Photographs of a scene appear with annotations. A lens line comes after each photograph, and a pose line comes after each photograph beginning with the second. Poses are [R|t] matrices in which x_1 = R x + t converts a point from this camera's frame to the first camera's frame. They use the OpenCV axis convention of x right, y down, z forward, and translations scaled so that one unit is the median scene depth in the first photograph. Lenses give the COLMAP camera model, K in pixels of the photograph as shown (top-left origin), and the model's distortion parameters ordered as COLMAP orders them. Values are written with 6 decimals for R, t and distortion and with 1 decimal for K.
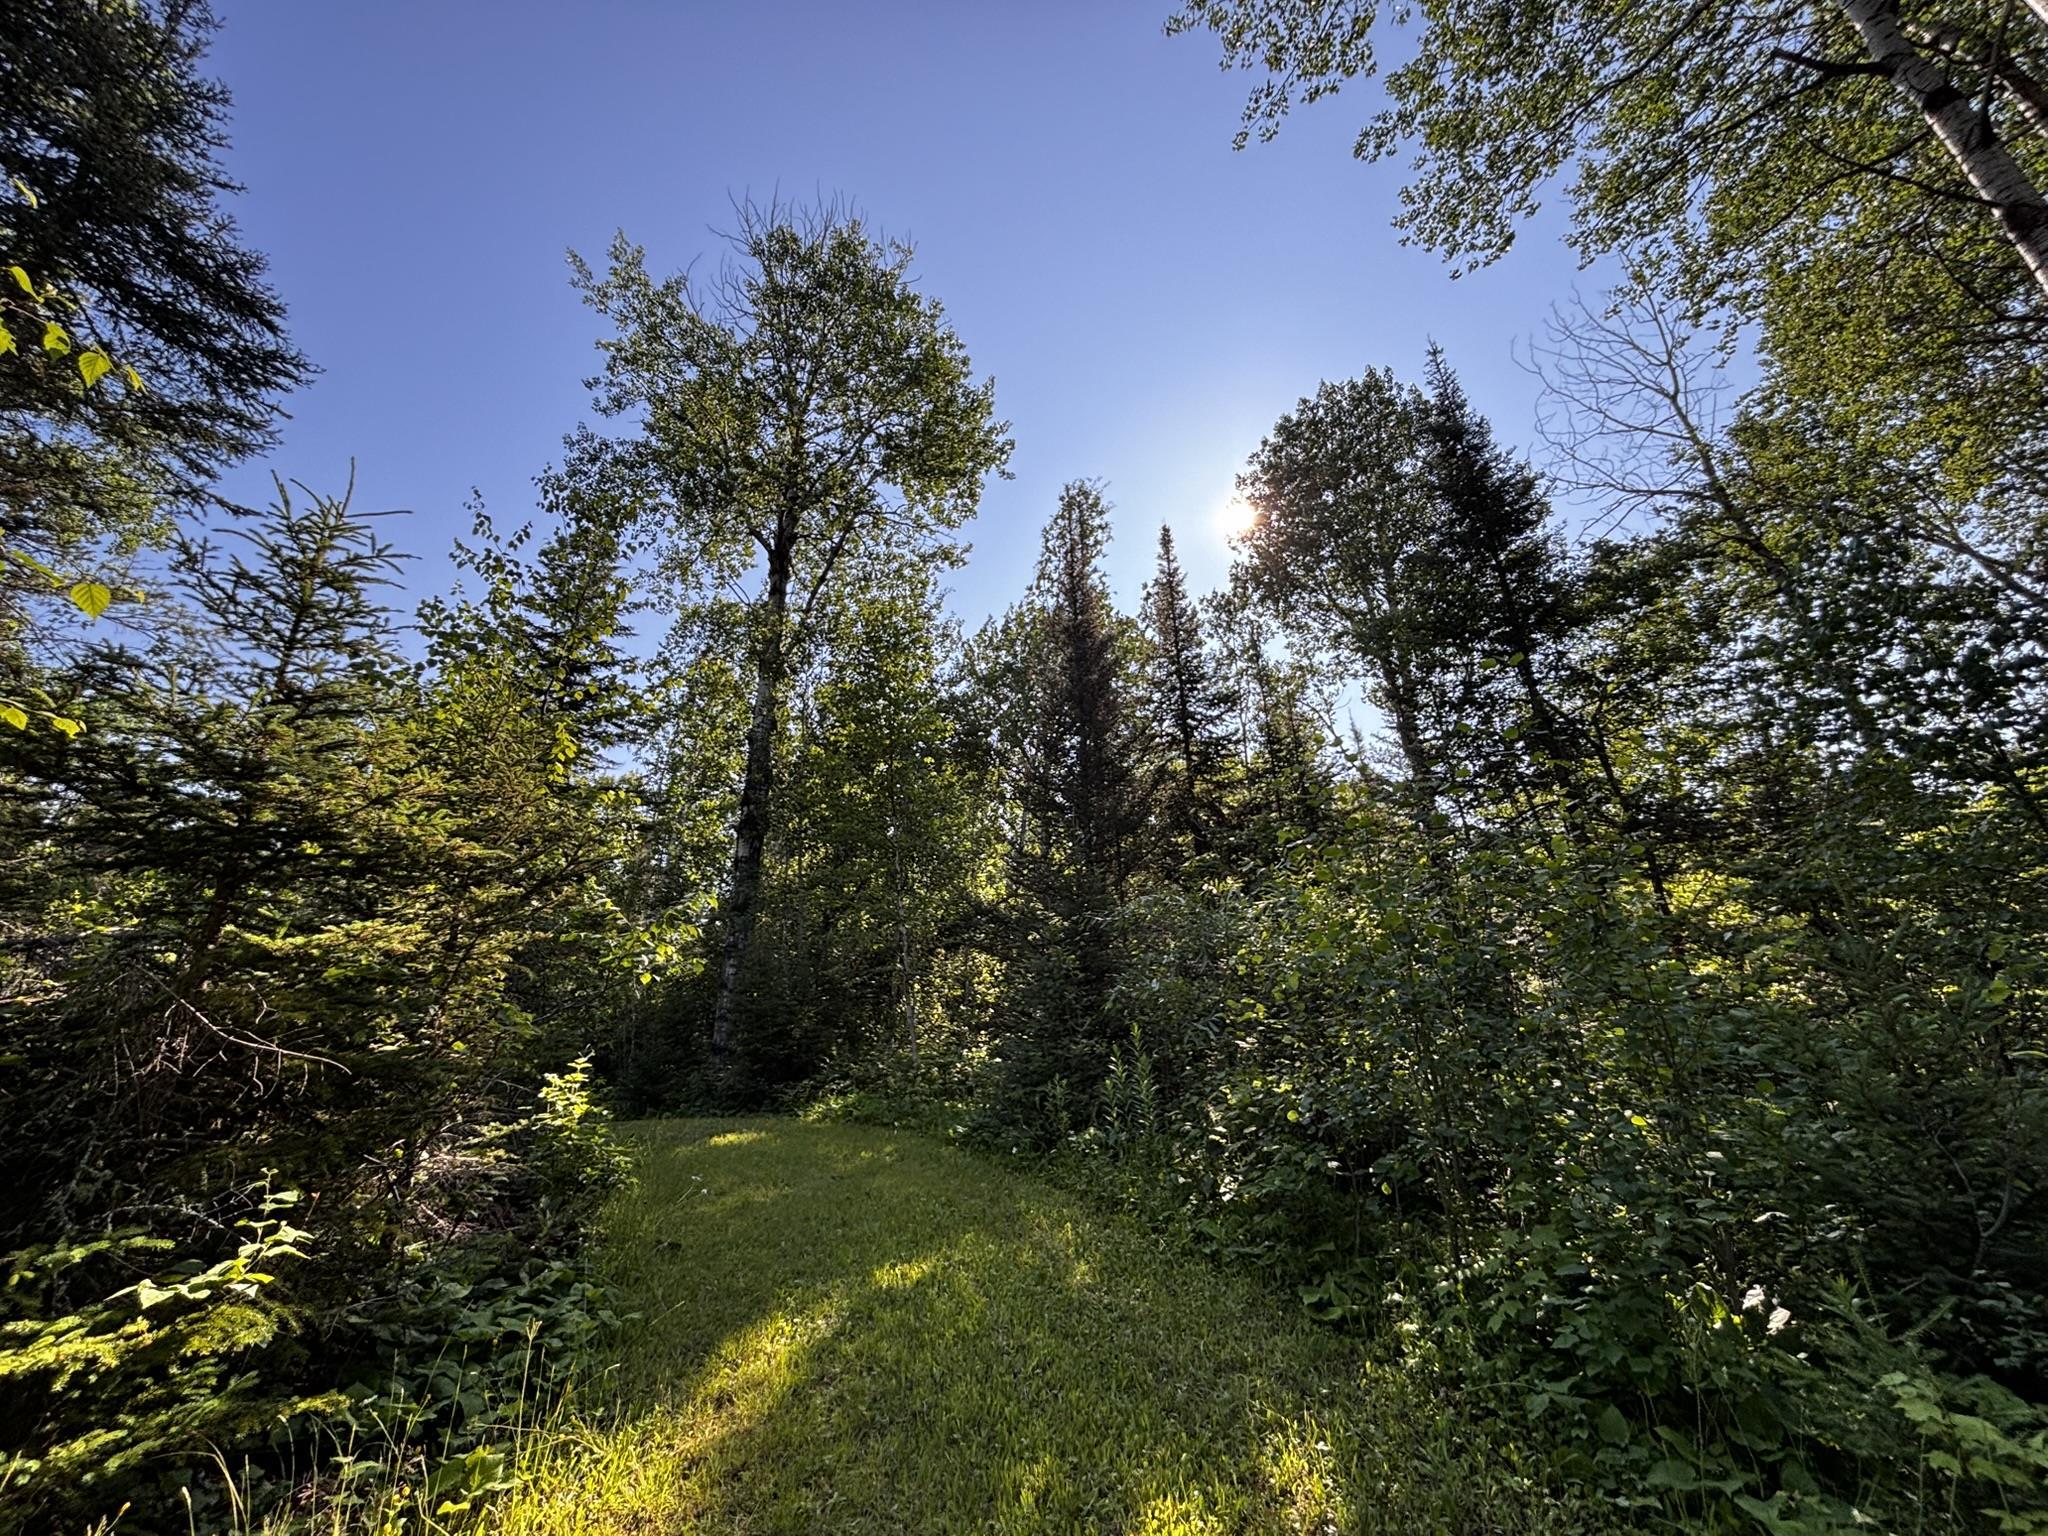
lens RADIAL K [[844.4, 0, 1024.0], [0, 844.4, 768.0], [0, 0, 1]] dist [0.000451, 0.000055]
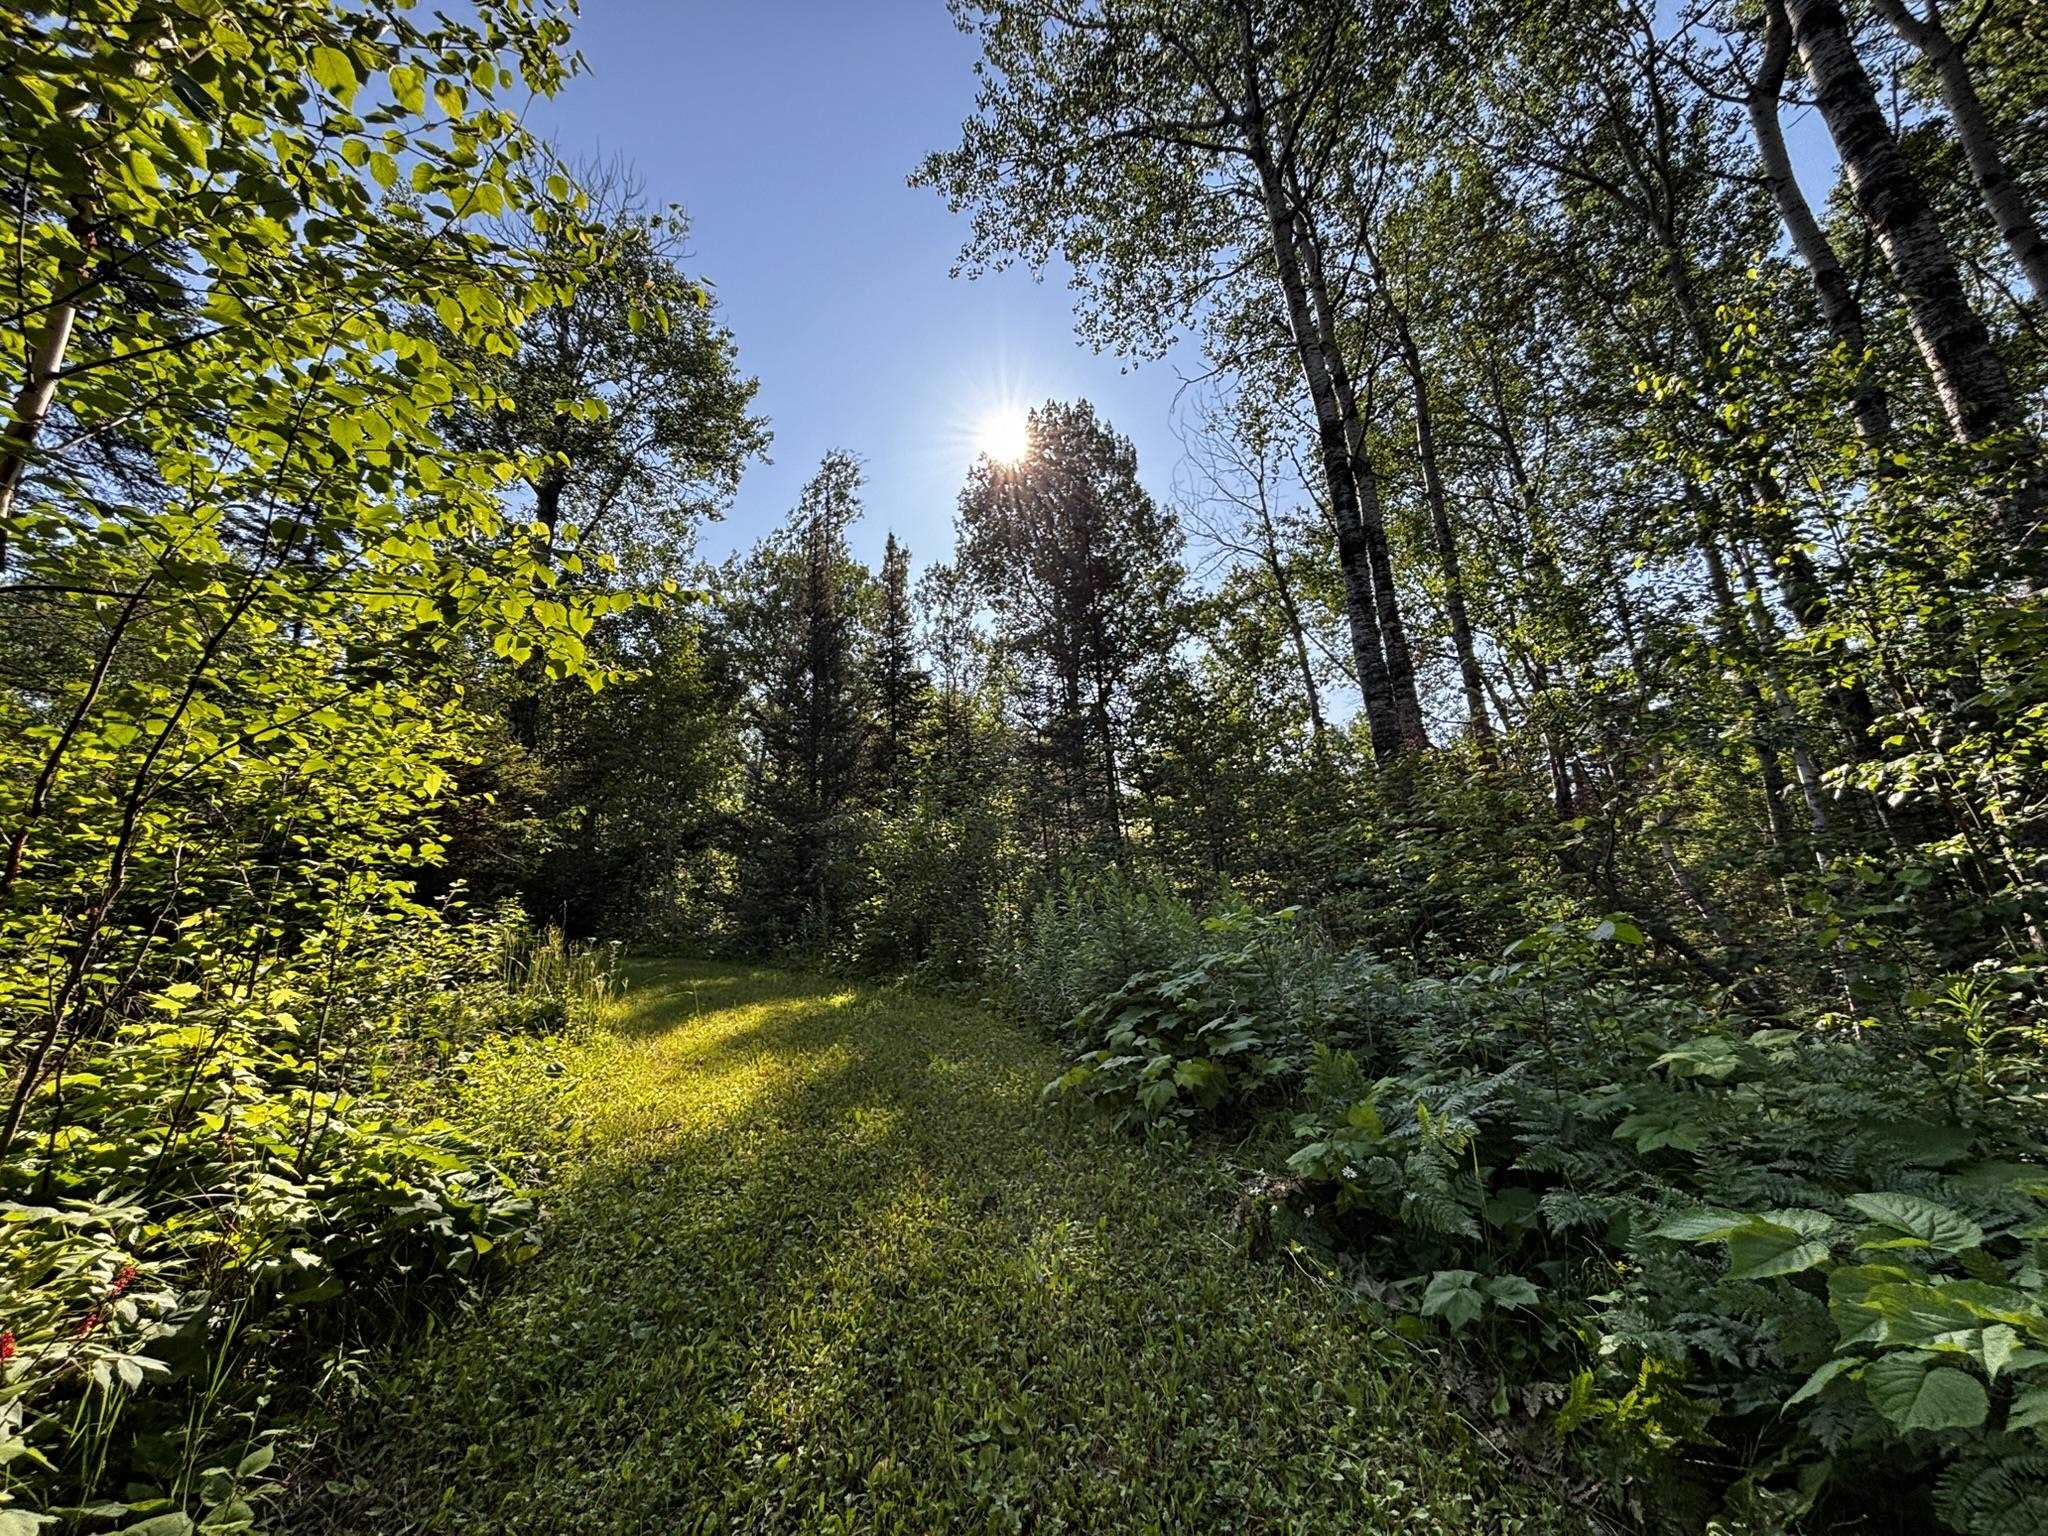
lens RADIAL K [[844.4, 0, 1024.0], [0, 844.4, 768.0], [0, 0, 1]] dist [0.000451, 0.000055]
pose [[0.951587, 0.058553, 0.301752, -0.006805], [-0.088170, 0.992432, 0.085470, -0.048723], [-0.294463, -0.107938, 0.949548, -0.275730]]
